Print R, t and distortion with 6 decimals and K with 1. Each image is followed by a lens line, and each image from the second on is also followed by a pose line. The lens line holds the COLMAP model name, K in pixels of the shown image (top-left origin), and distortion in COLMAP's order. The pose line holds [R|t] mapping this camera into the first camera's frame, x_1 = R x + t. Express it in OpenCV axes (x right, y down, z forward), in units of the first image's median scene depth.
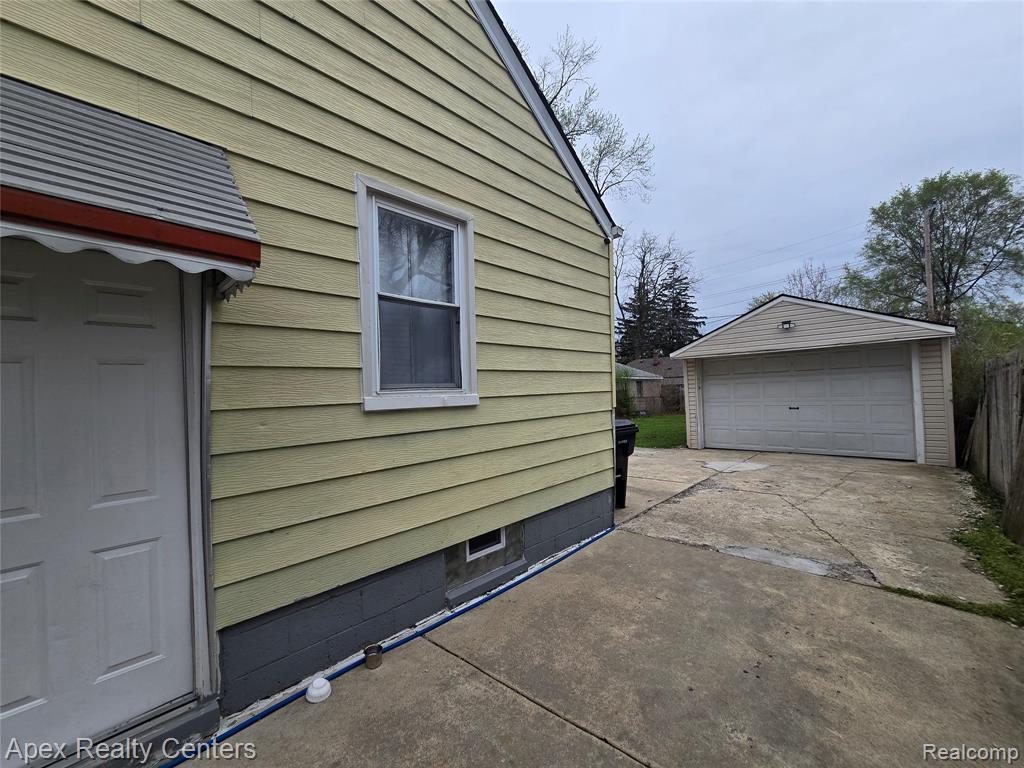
lens RADIAL K [[420.3, 0, 511.6], [0, 420.3, 387.4], [0, 0, 1]] dist [-0.003484, 0.000265]
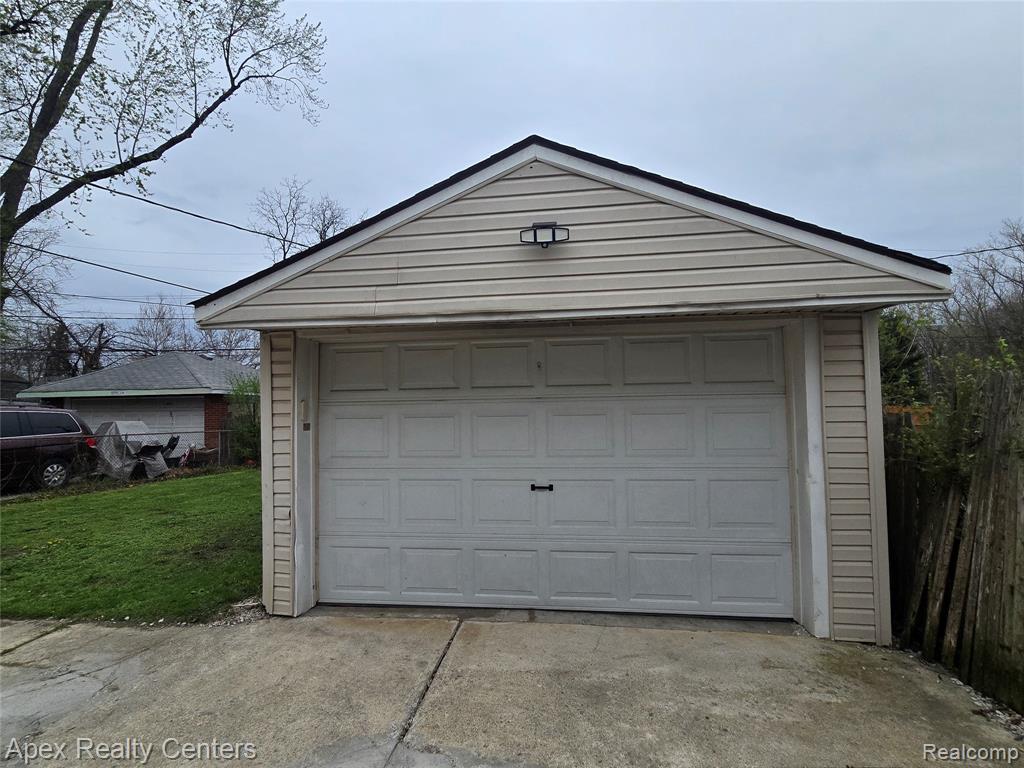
lens RADIAL K [[420.3, 0, 511.6], [0, 420.3, 387.4], [0, 0, 1]] dist [-0.003484, 0.000265]
pose [[0.787102, 0.046188, 0.615092, 0.422057], [-0.018851, 0.998528, -0.050858, -0.018750], [-0.616535, 0.028435, 0.786814, 0.724848]]
